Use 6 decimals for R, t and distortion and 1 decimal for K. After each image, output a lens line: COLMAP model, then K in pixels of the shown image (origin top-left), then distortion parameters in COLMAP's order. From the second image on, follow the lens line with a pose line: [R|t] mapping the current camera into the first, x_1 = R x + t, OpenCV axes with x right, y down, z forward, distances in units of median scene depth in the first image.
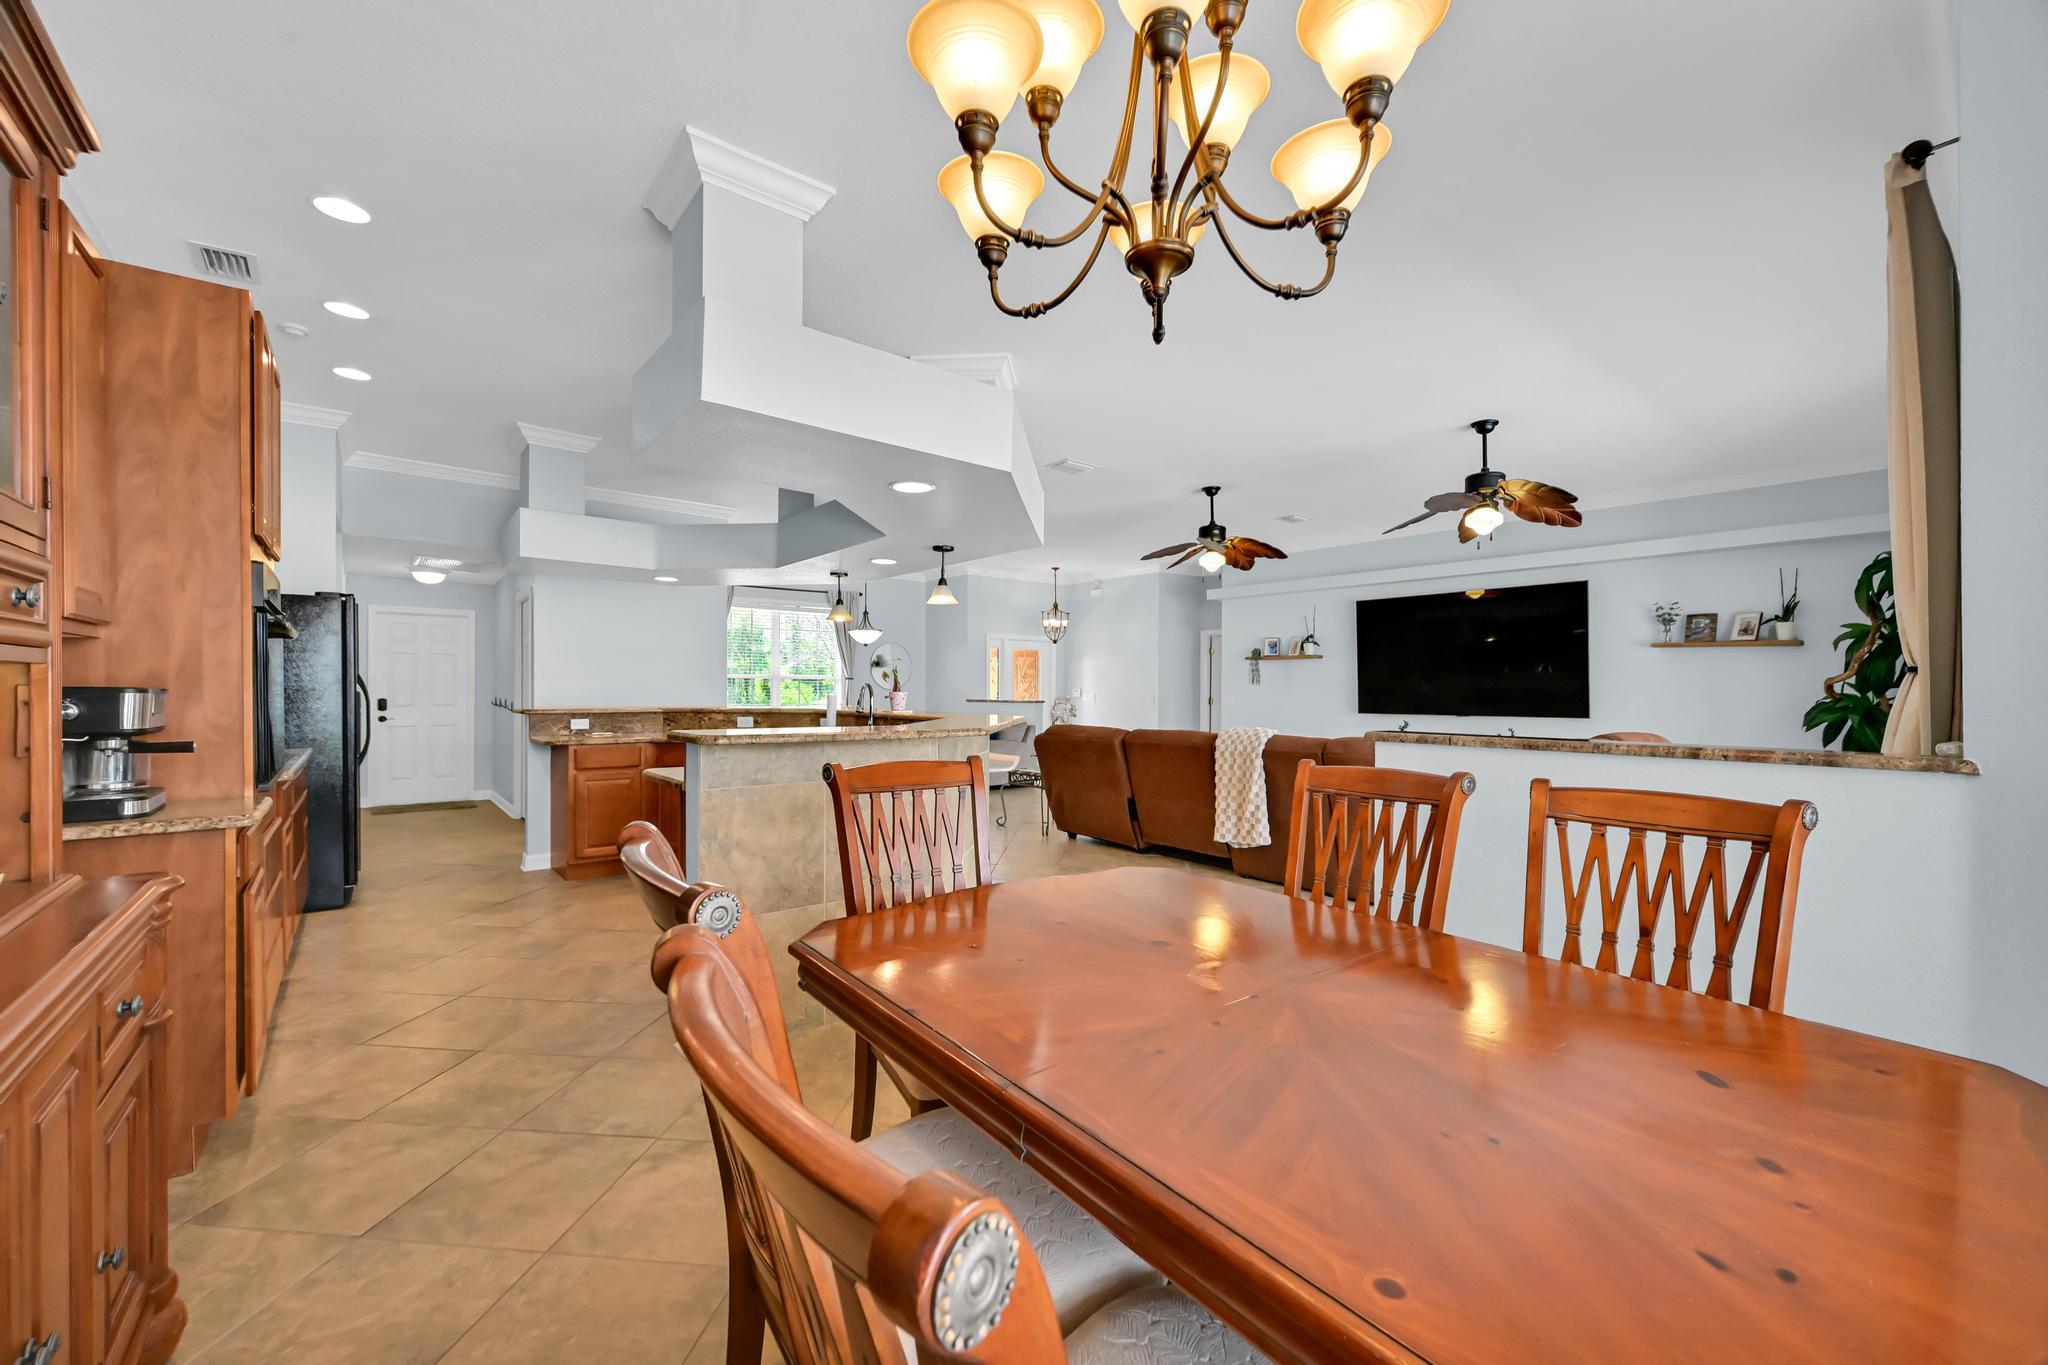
lens RADIAL K [[808.1, 0, 1023.4], [0, 808.1, 687.4], [0, 0, 1]] dist [-0.001548, -0.000379]
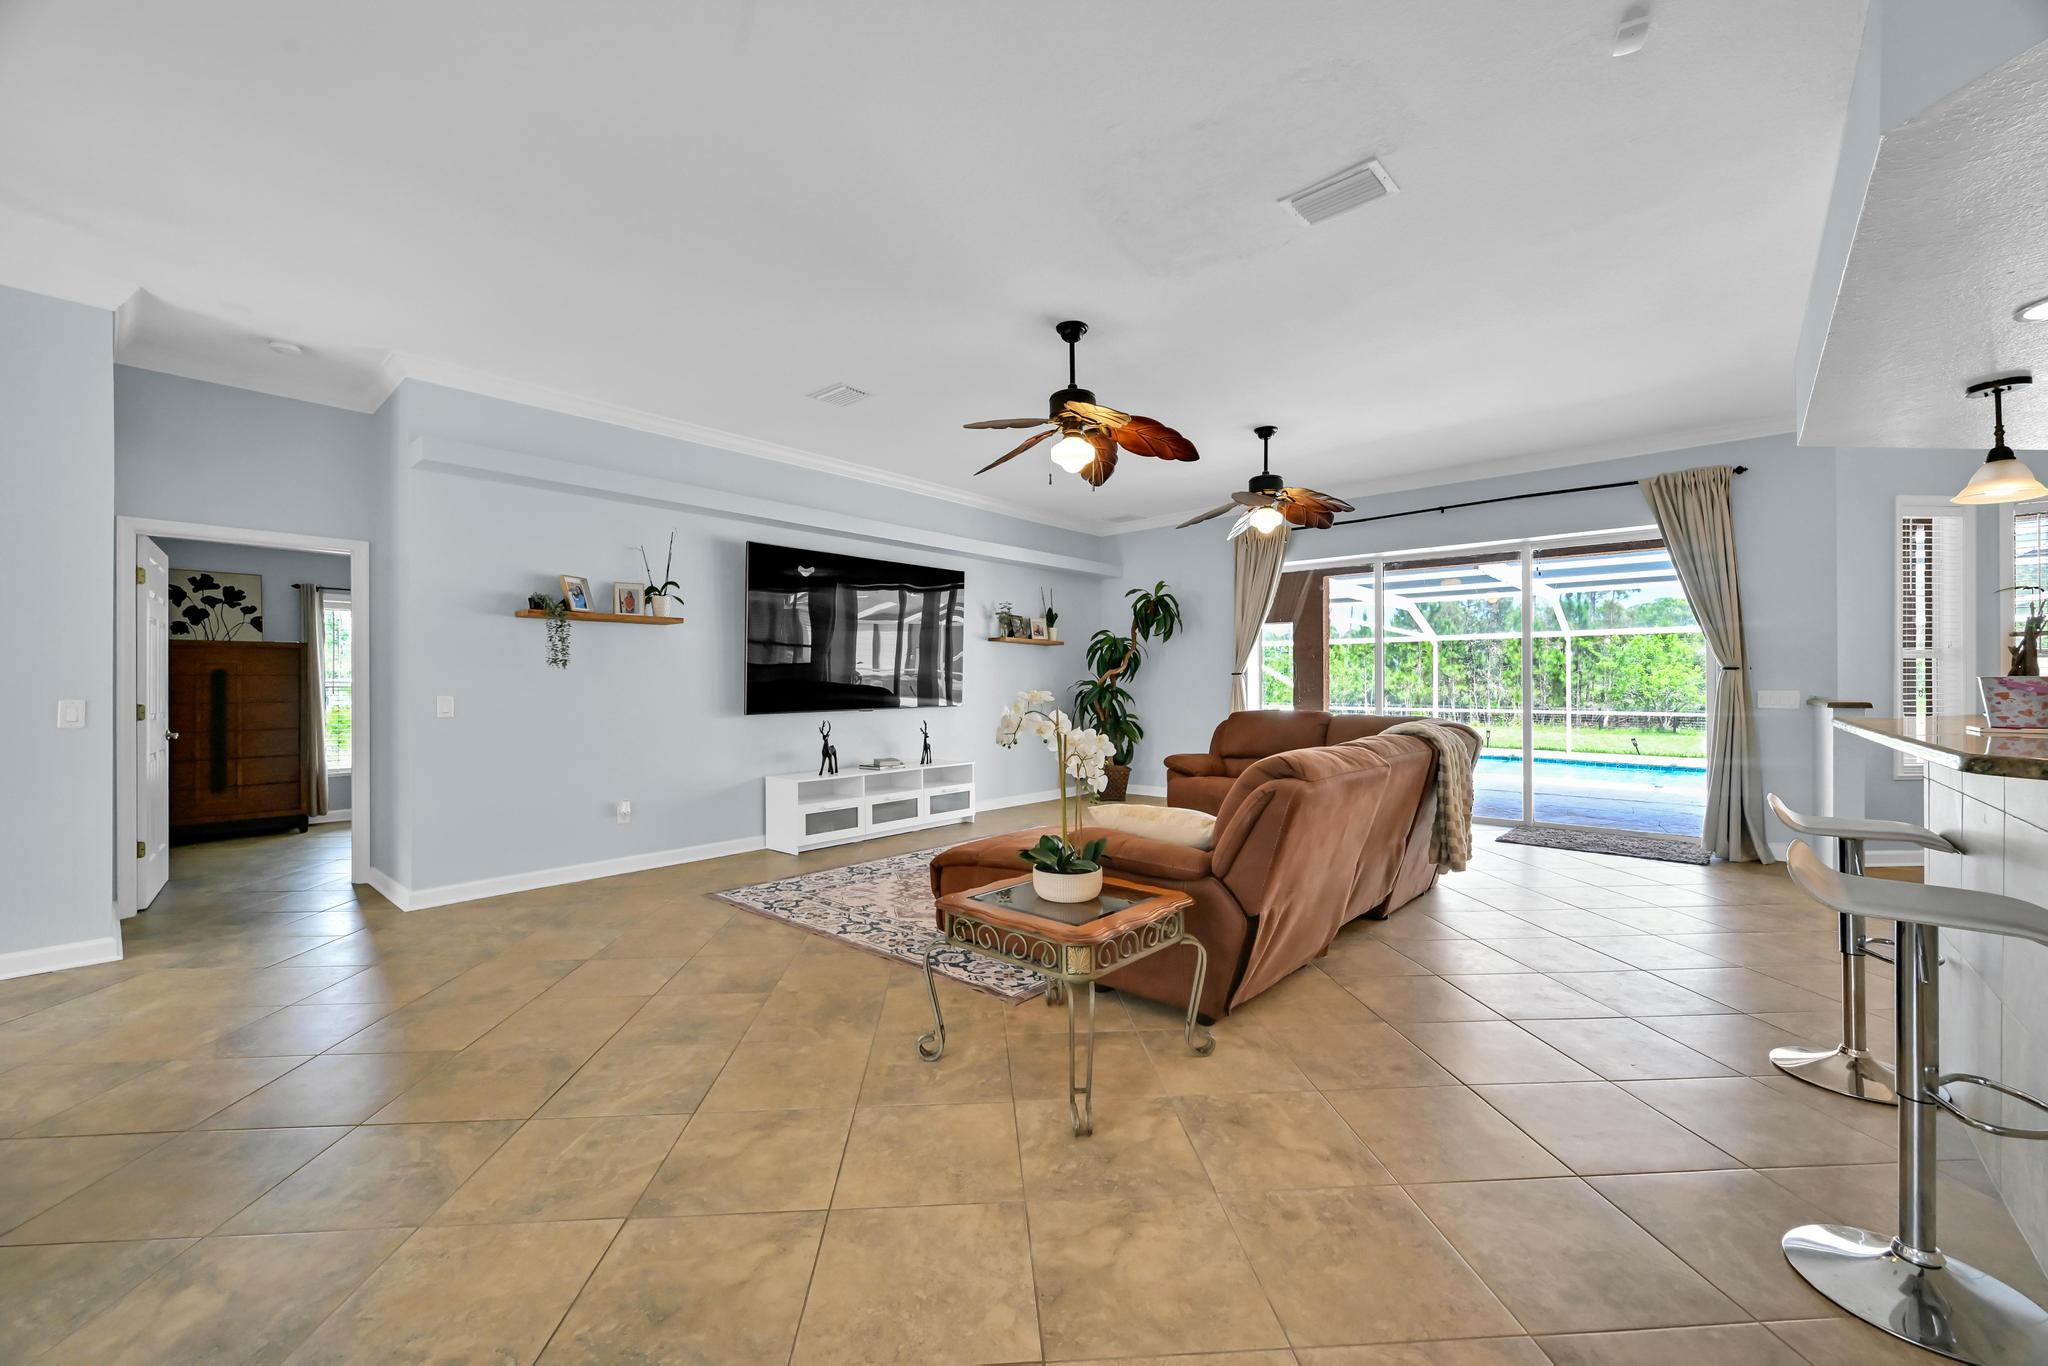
lens RADIAL K [[811.0, 0, 1021.0], [0, 811.0, 685.4], [0, 0, 1]] dist [-0.001468, -0.000360]
pose [[-0.173208, -0.005124, 0.984872, -0.361655], [0.002441, 0.999981, 0.005632, 0.007017], [-0.984882, 0.003380, -0.173192, 1.222961]]
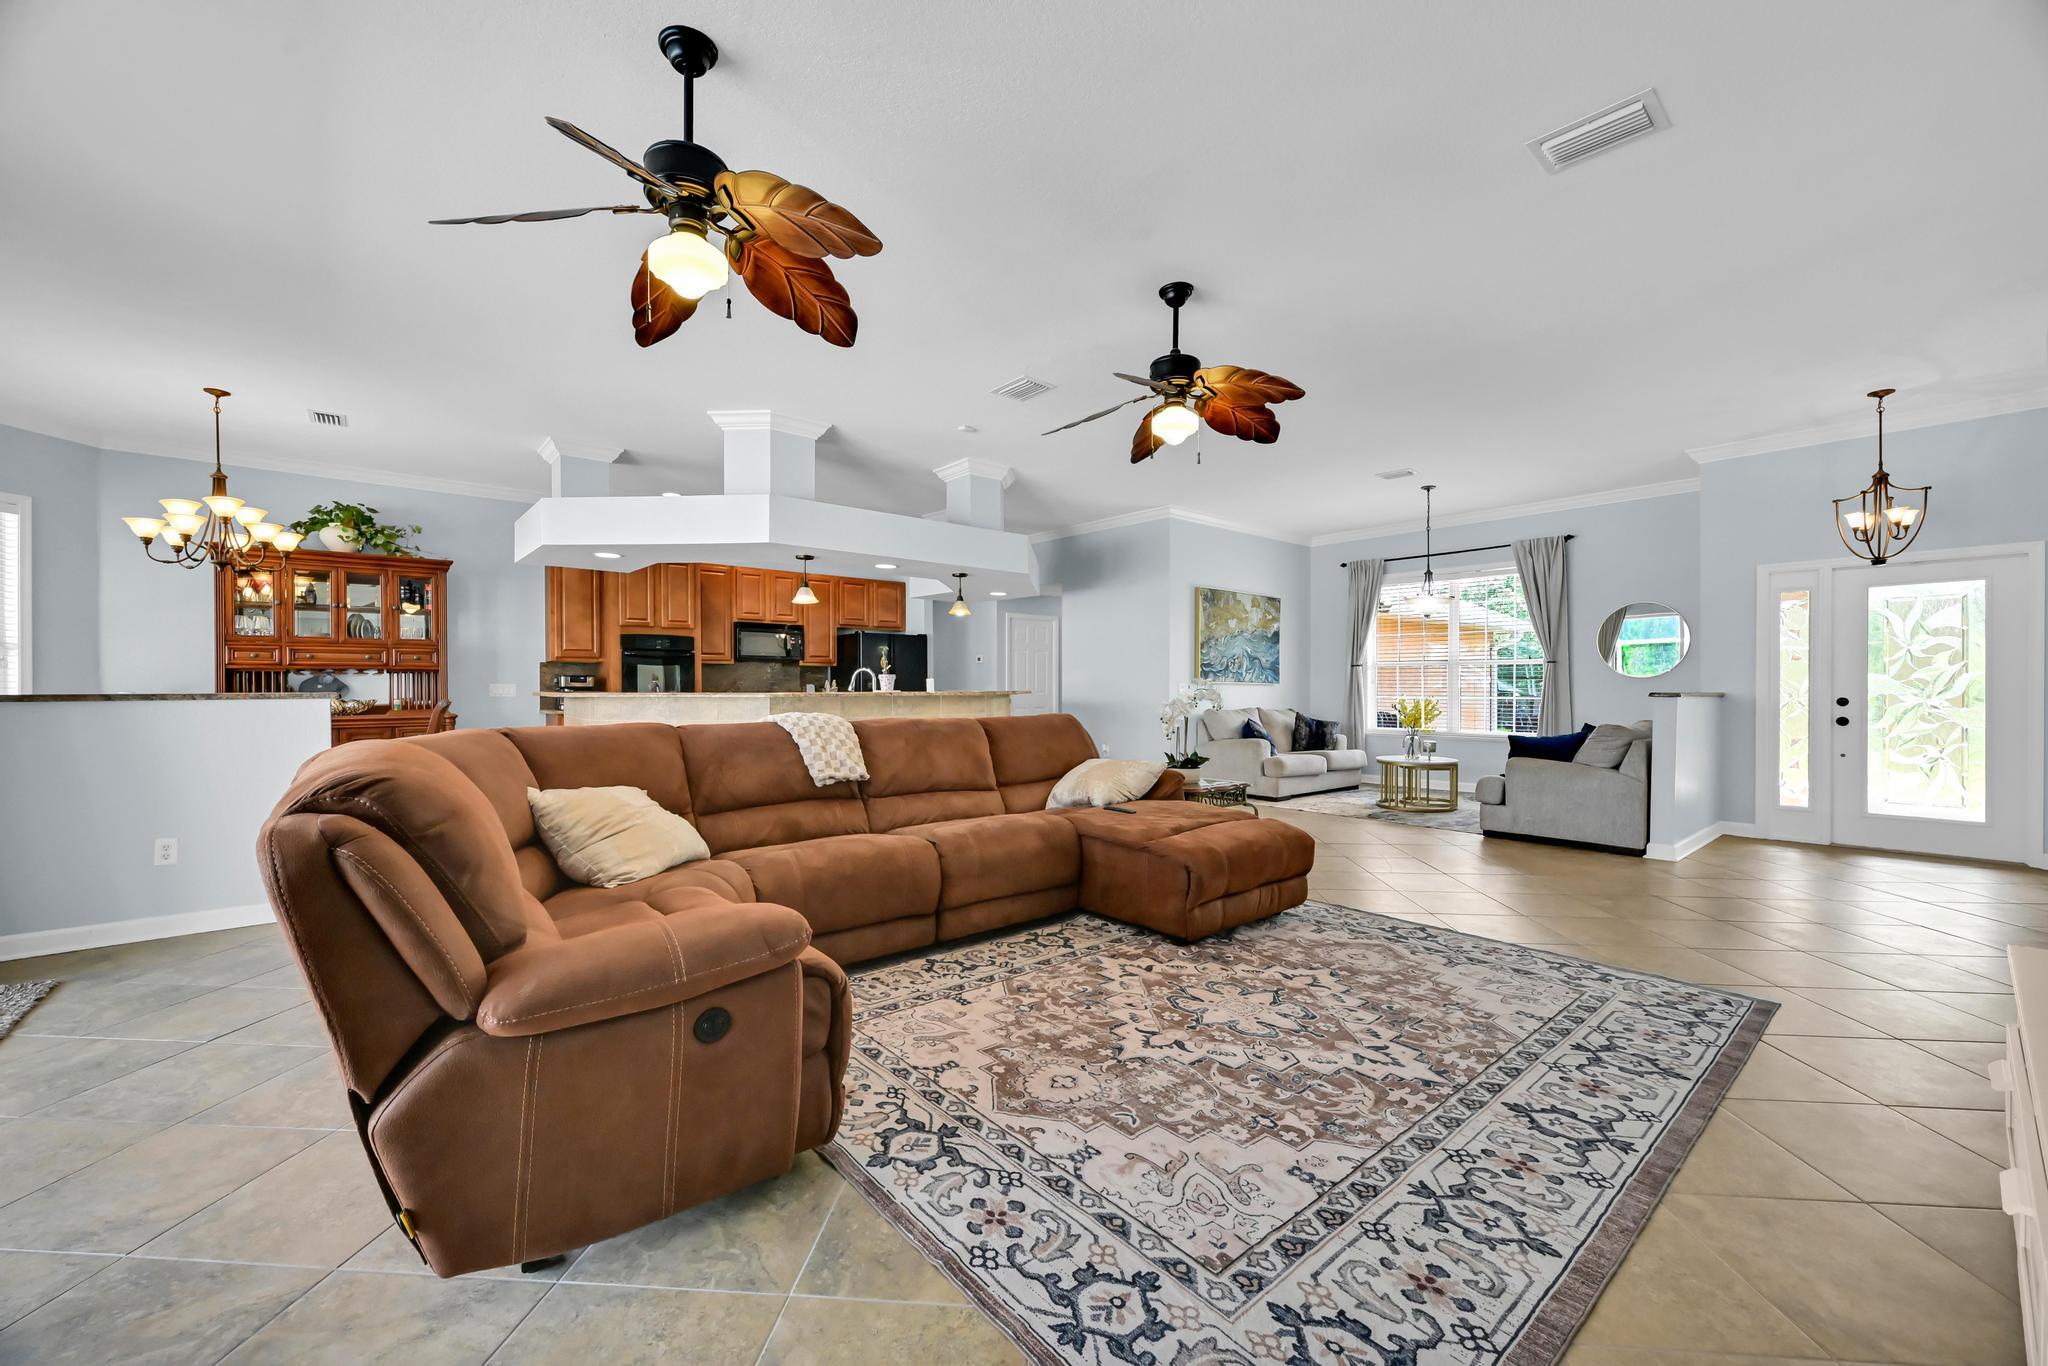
lens RADIAL K [[808.1, 0, 1023.4], [0, 808.1, 687.9], [0, 0, 1]] dist [-0.001548, -0.000379]
pose [[0.029210, -0.001814, -0.999572, 0.832580], [0.000235, 0.999998, -0.001808, 0.022394], [0.999573, -0.000182, 0.029211, 0.946839]]
